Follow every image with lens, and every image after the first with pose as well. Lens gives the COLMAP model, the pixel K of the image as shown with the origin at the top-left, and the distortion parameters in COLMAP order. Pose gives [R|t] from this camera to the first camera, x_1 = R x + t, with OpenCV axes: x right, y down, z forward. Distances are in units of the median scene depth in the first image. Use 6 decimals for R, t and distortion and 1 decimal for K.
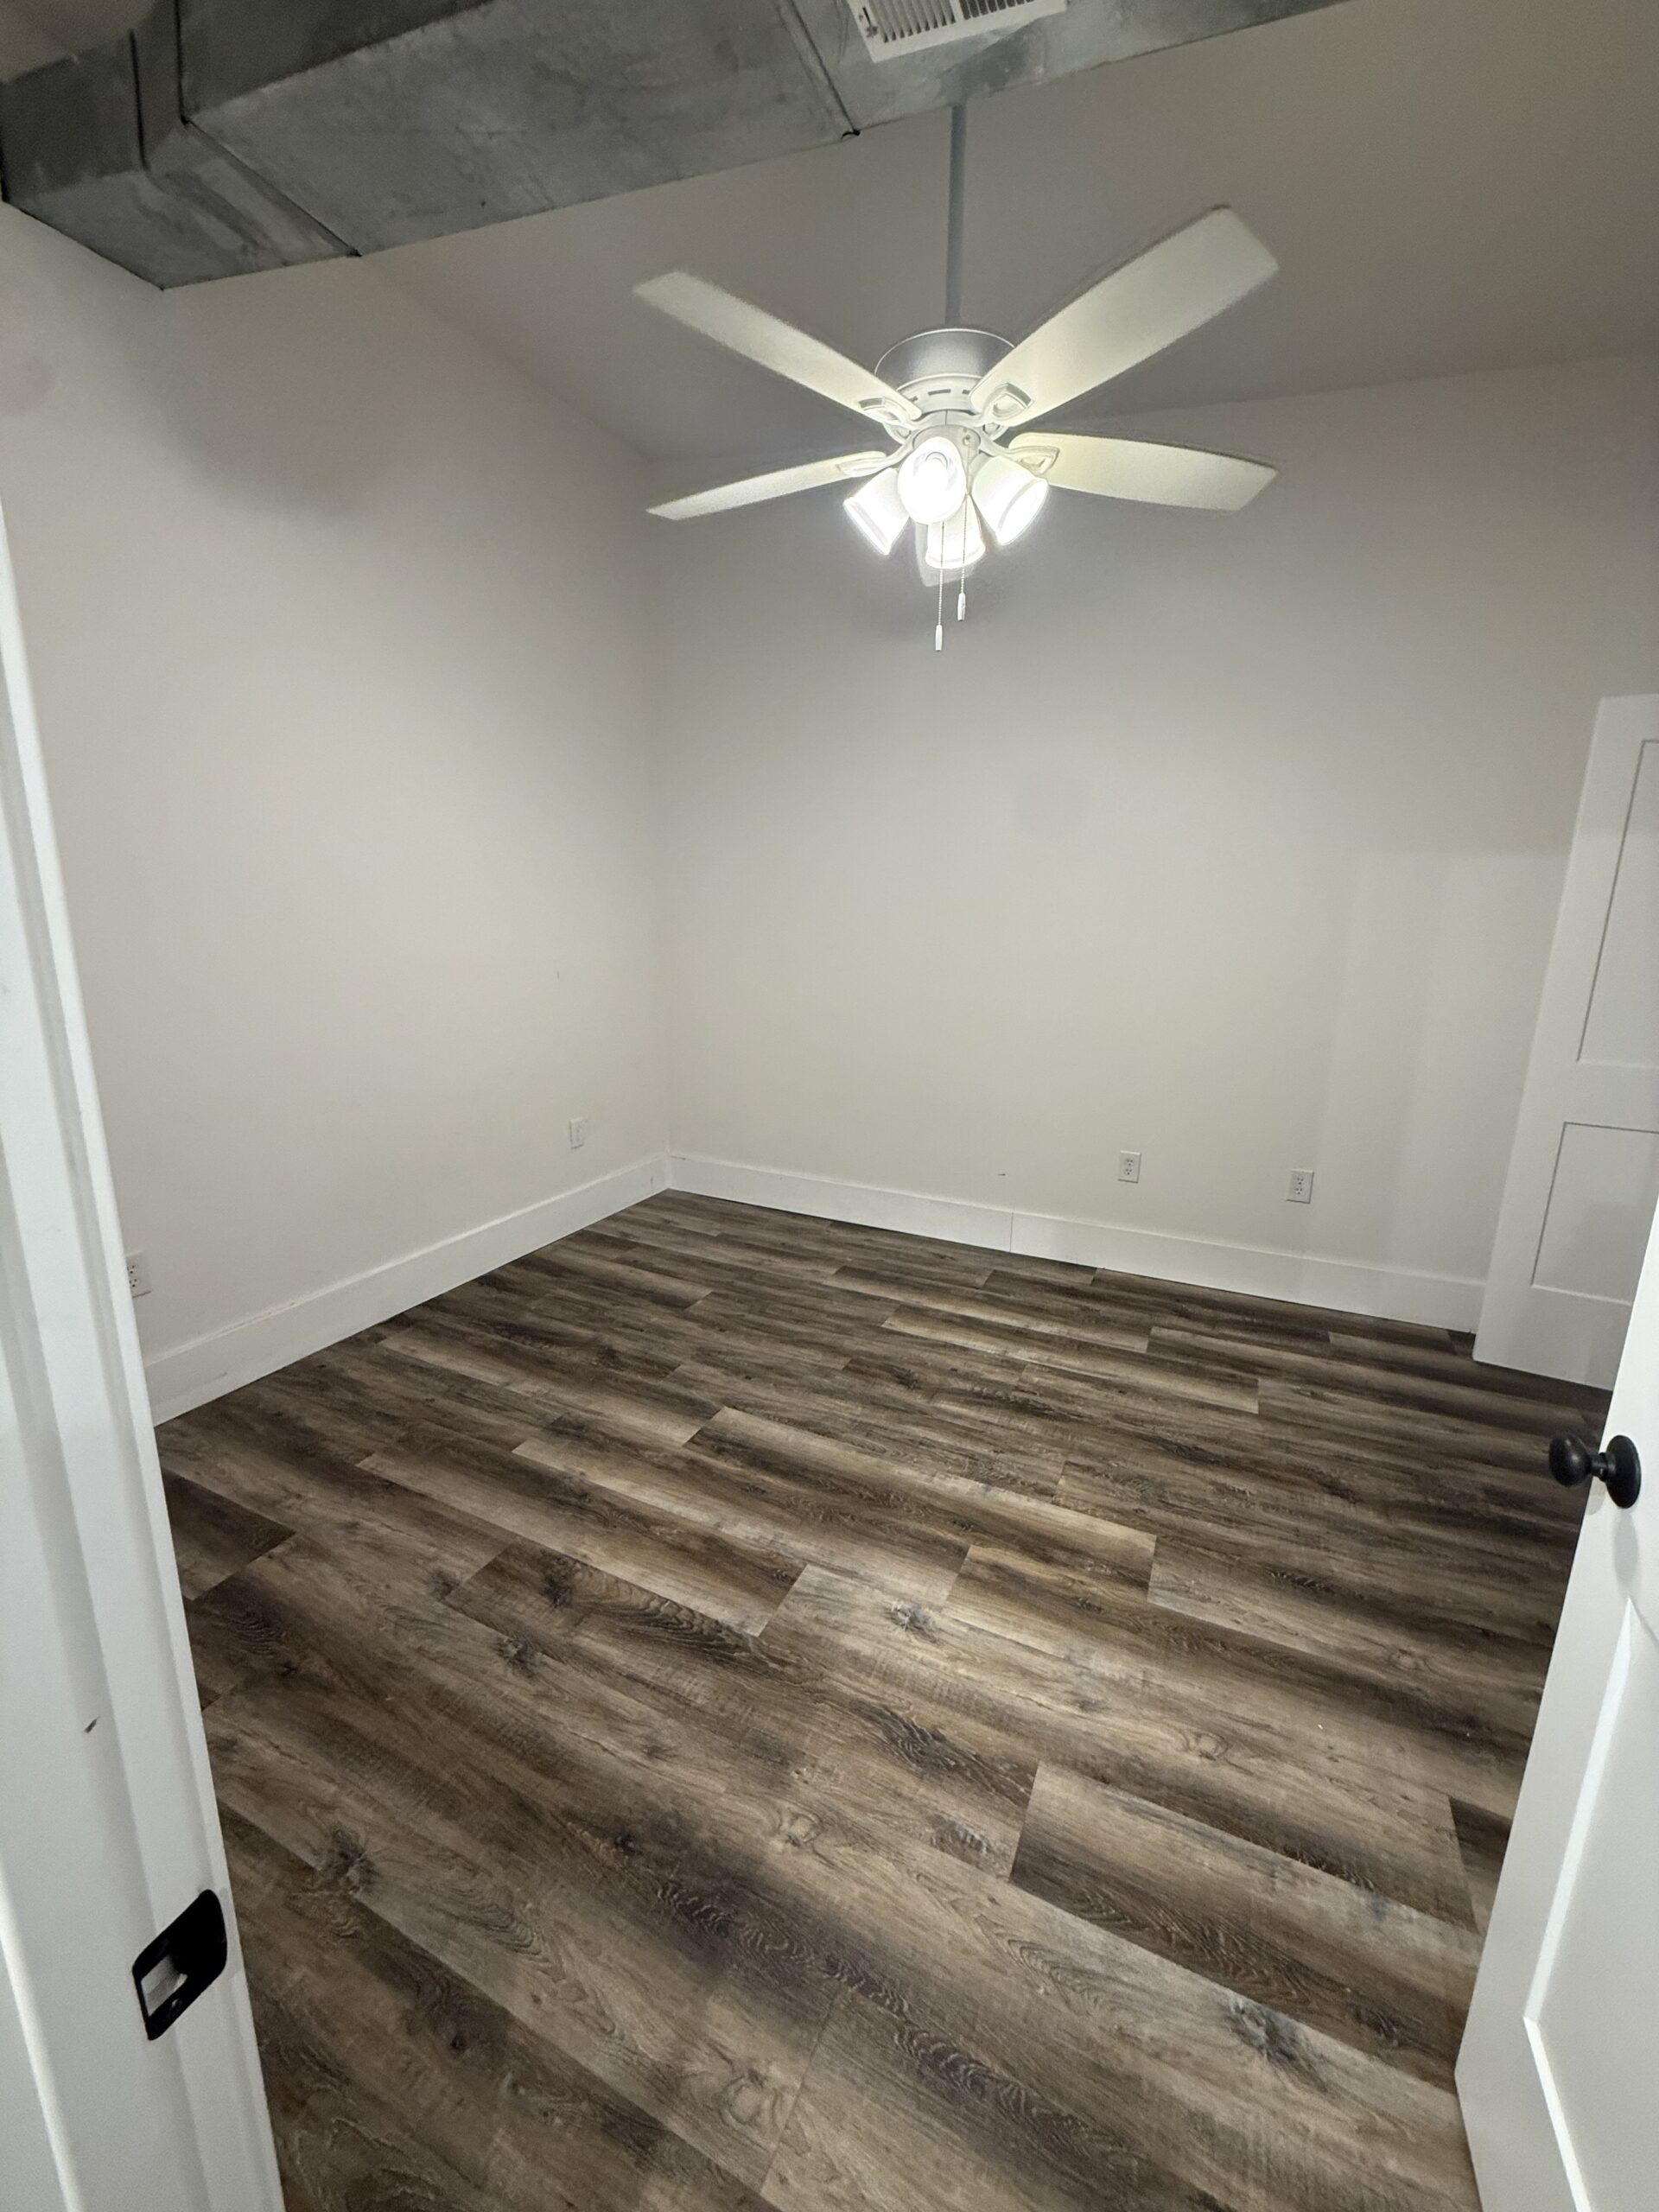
lens RADIAL K [[874.2, 0, 830.0], [0, 874.2, 1102.8], [0, 0, 1]] dist [0.000538, -0.001030]
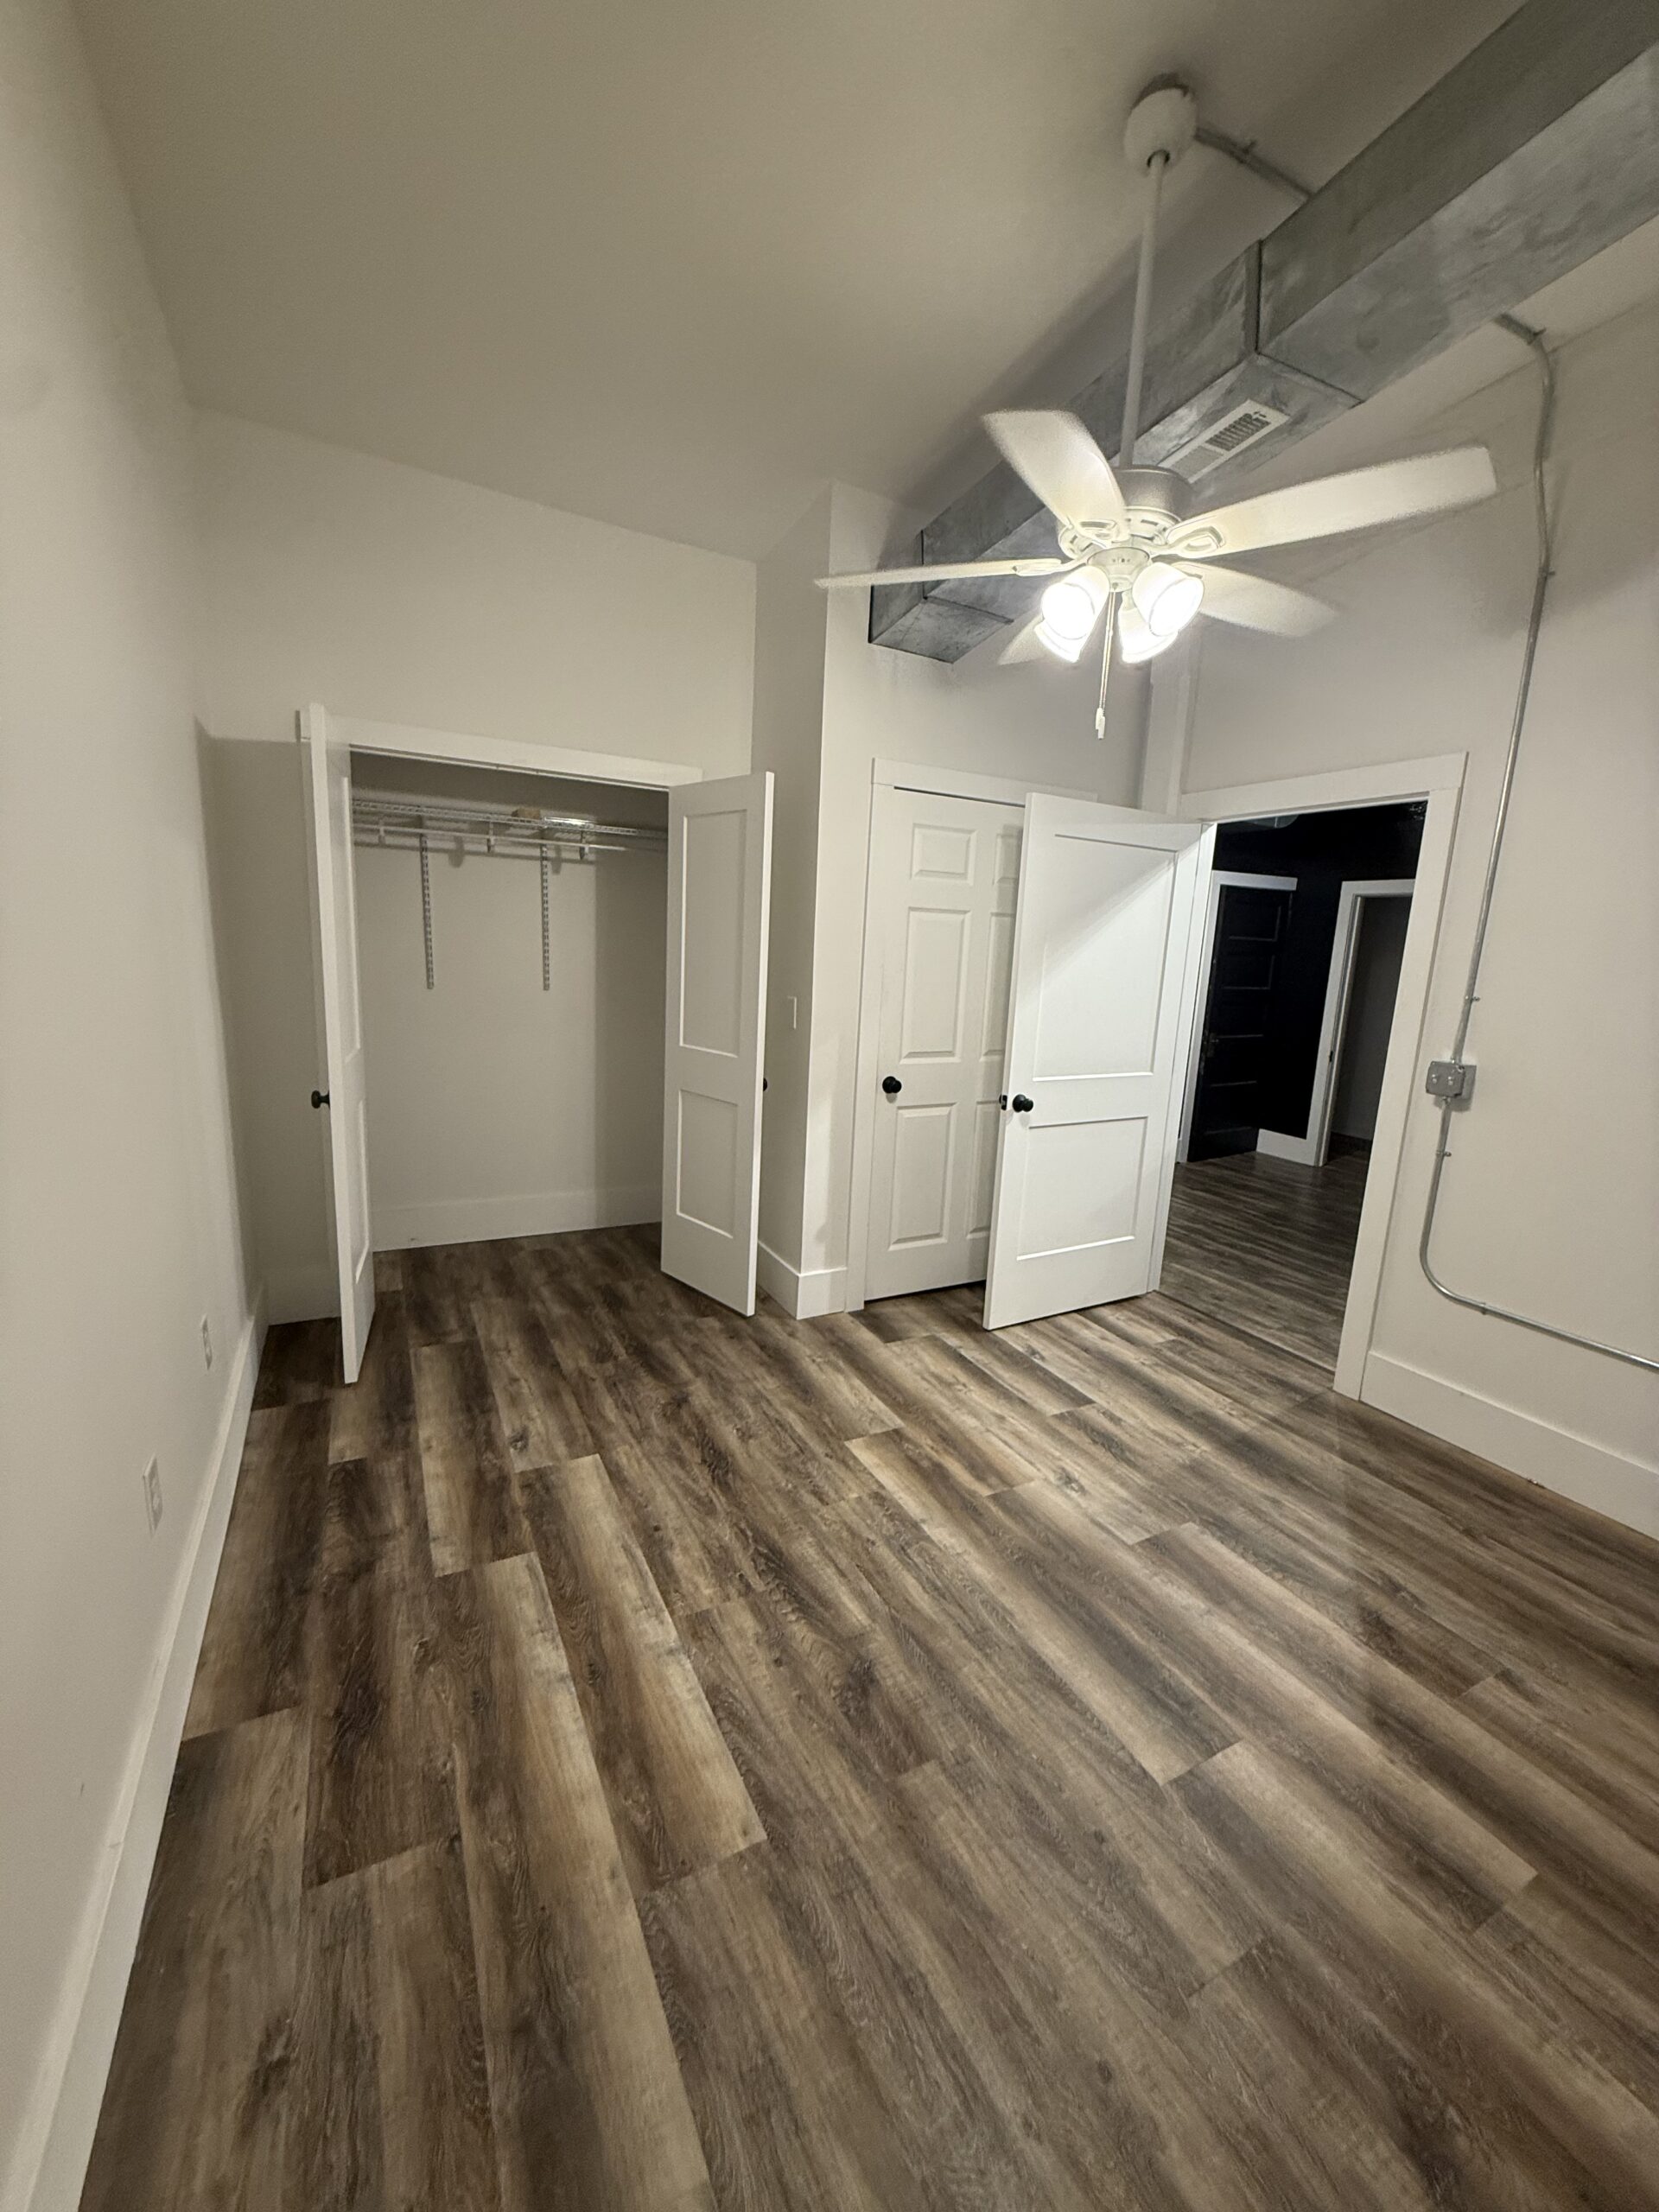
lens RADIAL K [[874.2, 0, 830.0], [0, 874.2, 1103.8], [0, 0, 1]] dist [0.000538, -0.001030]
pose [[-0.798655, -0.162131, 0.579537, -0.226358], [0.071698, 0.930529, 0.359131, -0.355008], [-0.597502, 0.328374, -0.731547, 1.521532]]
